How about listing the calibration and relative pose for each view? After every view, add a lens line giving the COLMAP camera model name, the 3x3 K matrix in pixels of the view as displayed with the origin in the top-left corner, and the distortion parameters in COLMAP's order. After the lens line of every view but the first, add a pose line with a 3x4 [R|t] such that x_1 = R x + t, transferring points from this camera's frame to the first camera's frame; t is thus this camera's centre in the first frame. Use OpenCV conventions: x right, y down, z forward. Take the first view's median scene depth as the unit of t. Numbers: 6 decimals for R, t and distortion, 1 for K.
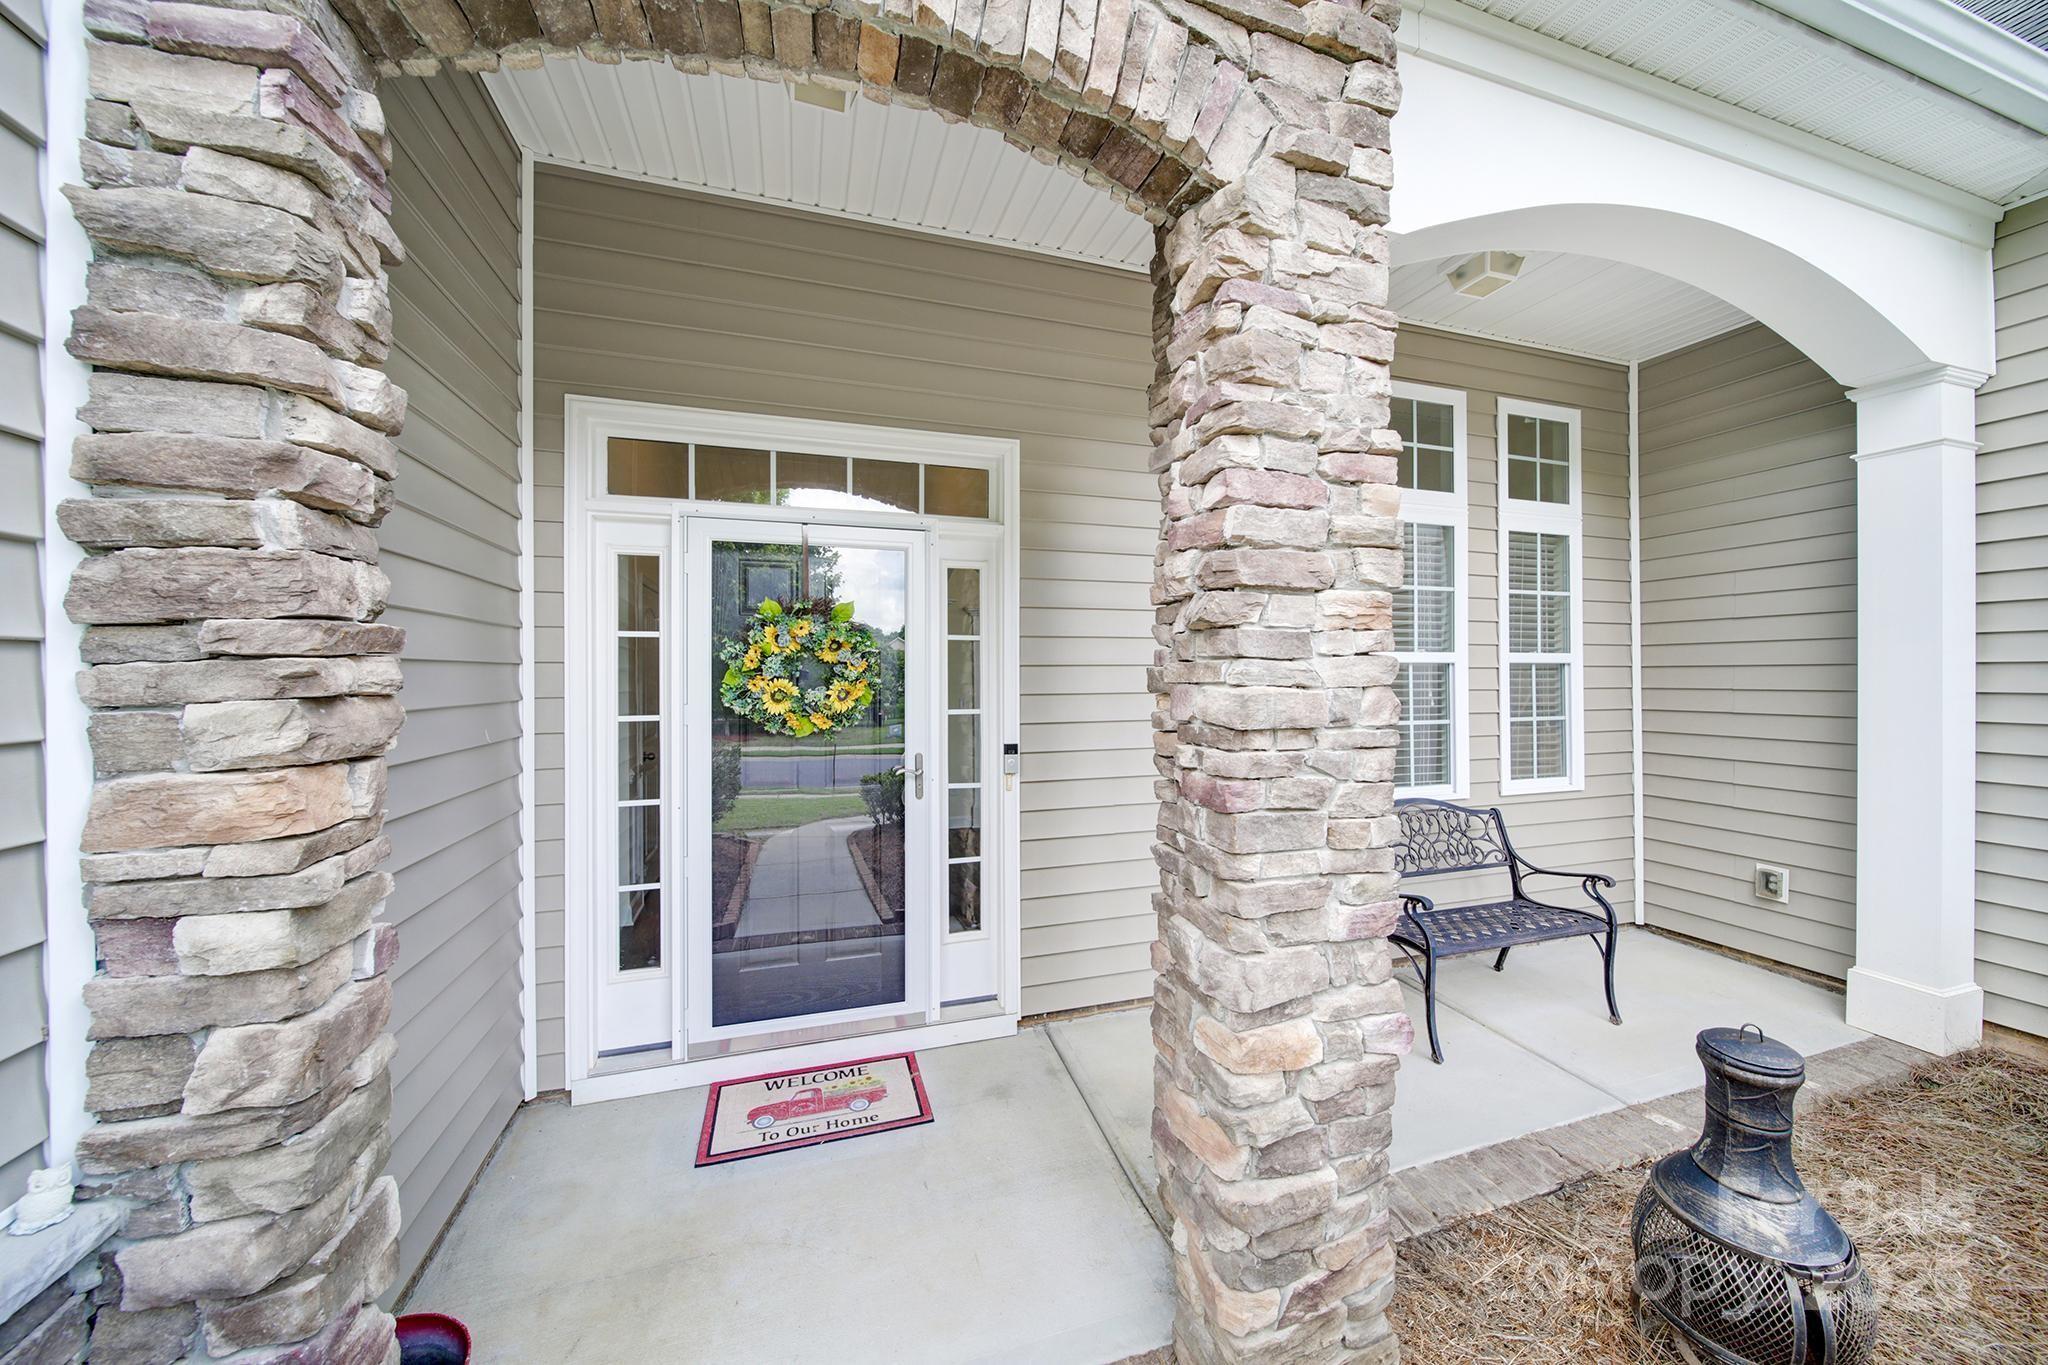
lens RADIAL K [[712.3, 0, 1022.2], [0, 712.3, 672.0], [0, 0, 1]] dist [-0.000786, -0.001532]
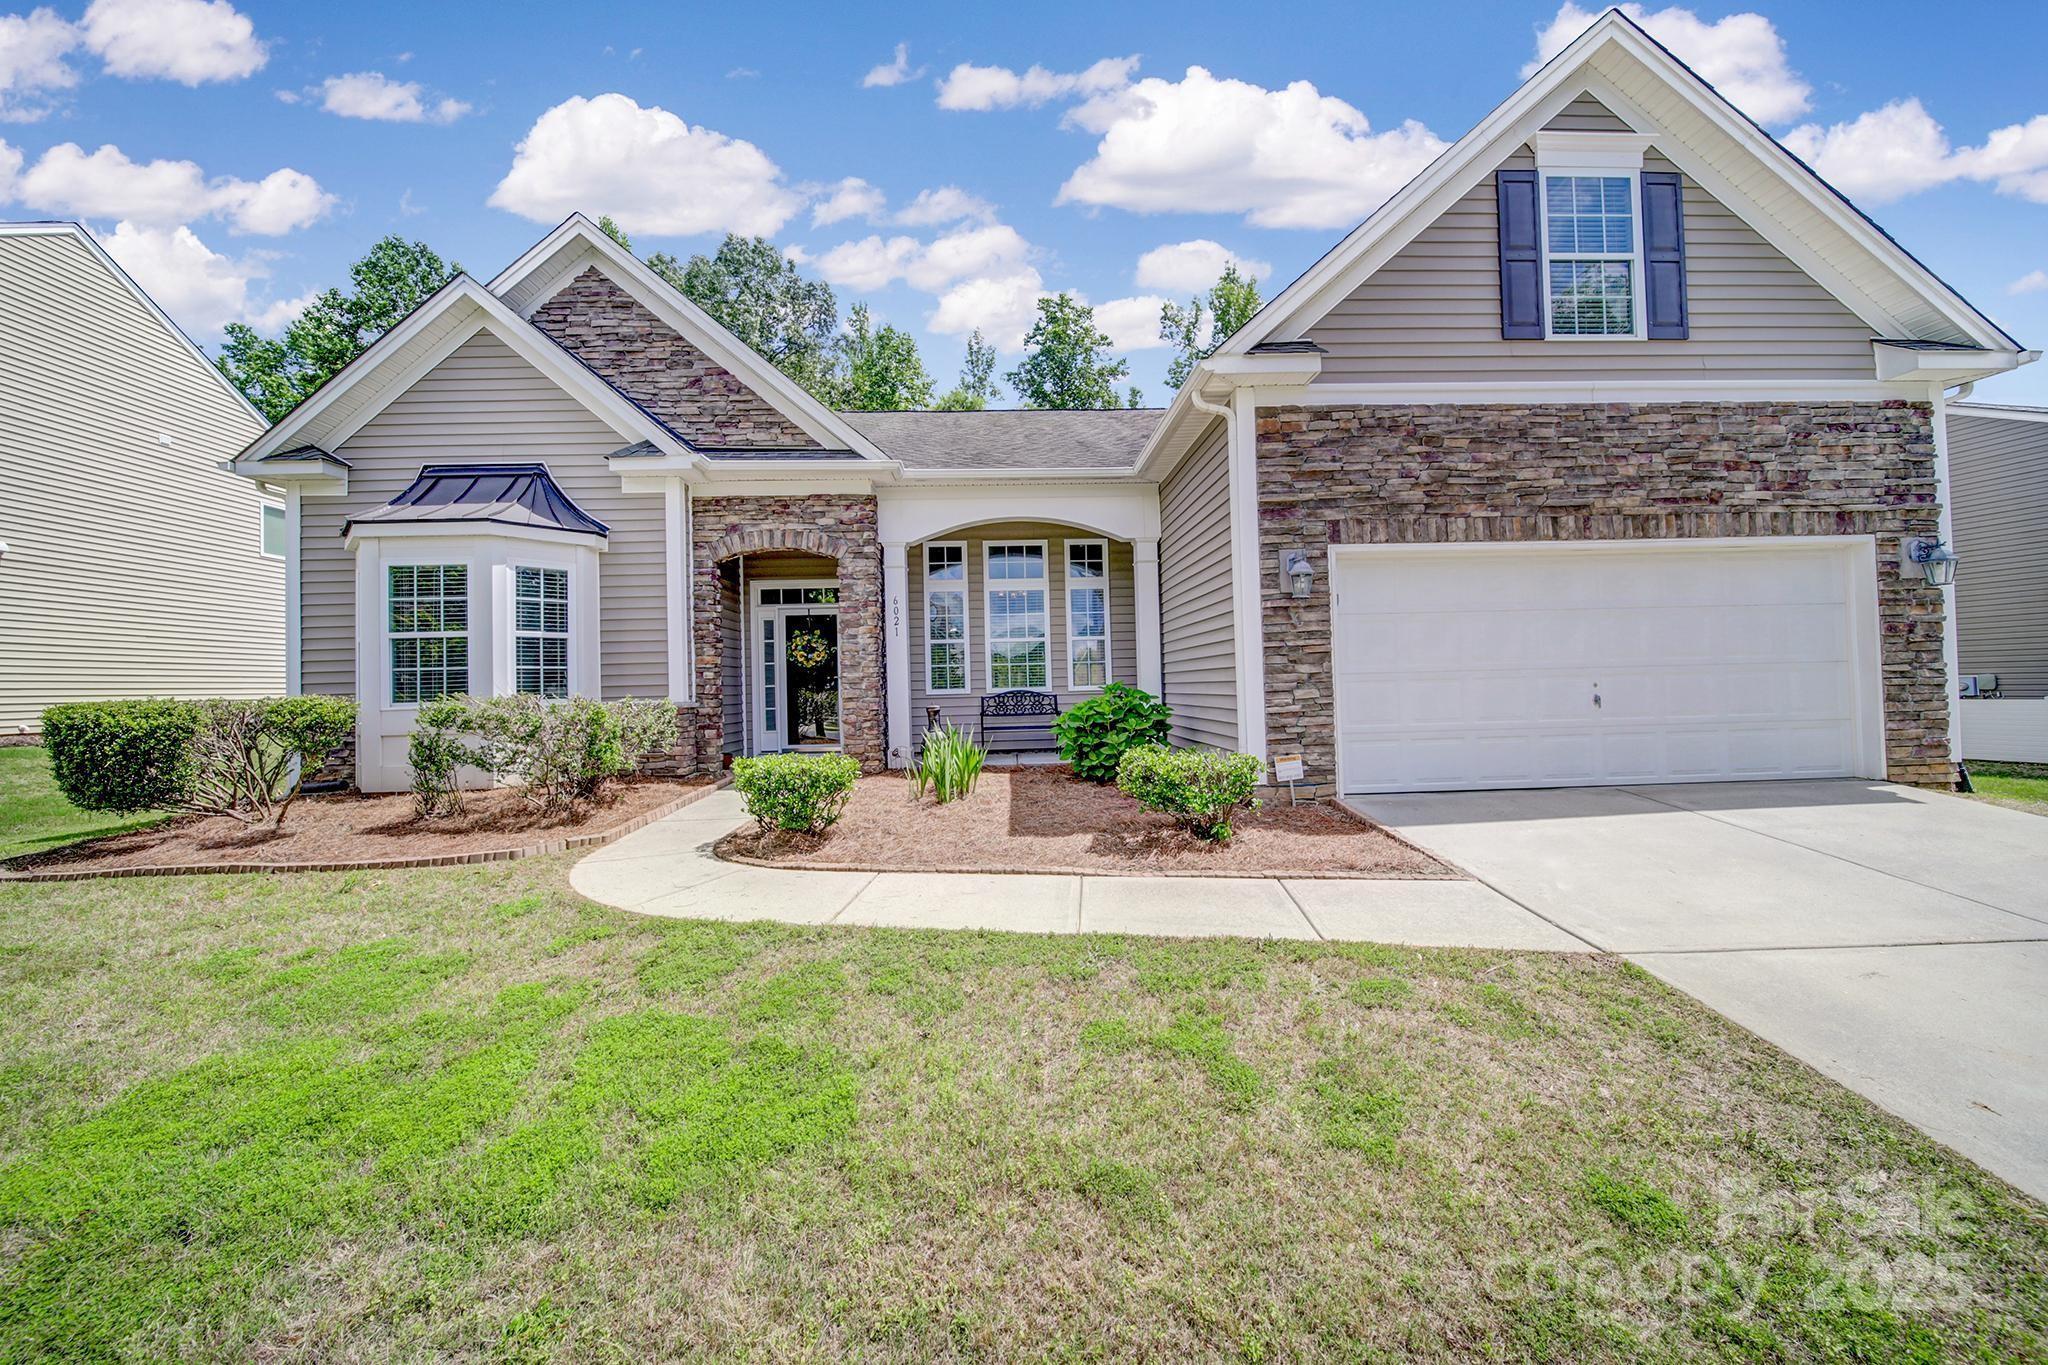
lens RADIAL K [[712.3, 0, 1022.2], [0, 712.3, 672.0], [0, 0, 1]] dist [-0.000786, -0.001532]
pose [[0.964504, -0.028538, -0.262523, 1.767963], [0.025019, 0.999547, -0.016739, 0.209677], [0.262881, 0.009577, 0.964781, -2.318150]]
